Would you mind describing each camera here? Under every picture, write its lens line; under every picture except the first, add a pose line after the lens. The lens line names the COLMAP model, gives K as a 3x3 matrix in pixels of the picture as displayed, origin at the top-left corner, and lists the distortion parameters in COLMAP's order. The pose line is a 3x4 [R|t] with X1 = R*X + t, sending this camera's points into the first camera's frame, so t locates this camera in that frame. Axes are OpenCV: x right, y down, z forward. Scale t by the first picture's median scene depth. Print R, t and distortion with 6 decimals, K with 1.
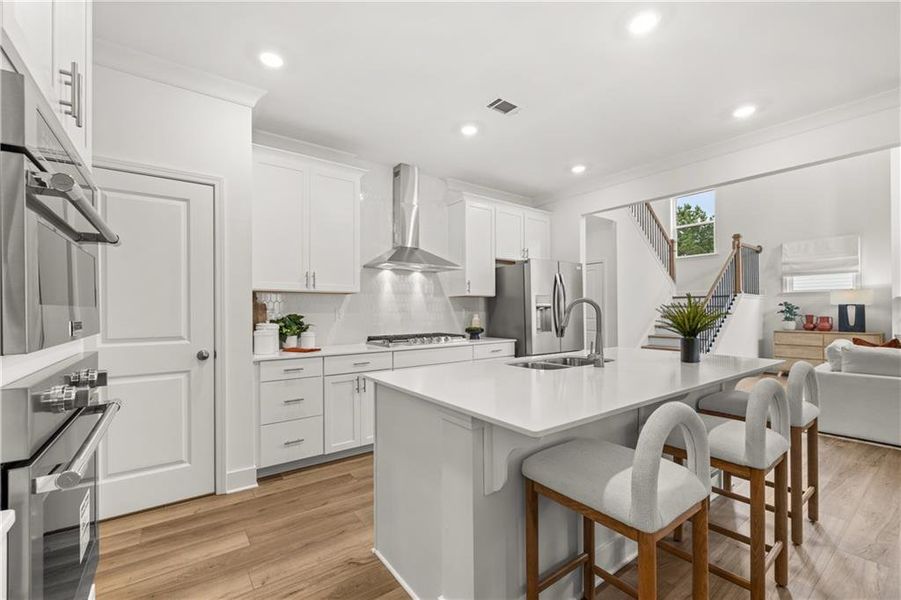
lens RADIAL K [[379.0, 0, 451.0], [0, 379.0, 307.5], [0, 0, 1]] dist [0.000243, -0.000242]
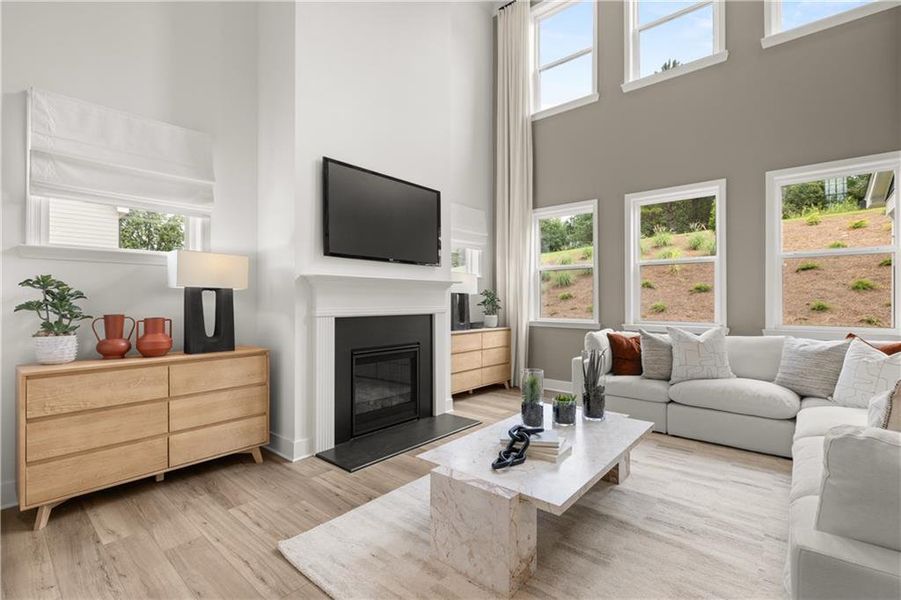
lens RADIAL K [[409.4, 0, 447.8], [0, 409.4, 296.0], [0, 0, 1]] dist [-0.009313, -0.000056]
pose [[-0.230298, 0.011167, 0.973056, 0.504168], [-0.006769, 0.999892, -0.013077, 0.004898], [-0.973097, -0.009598, -0.230198, 0.790818]]
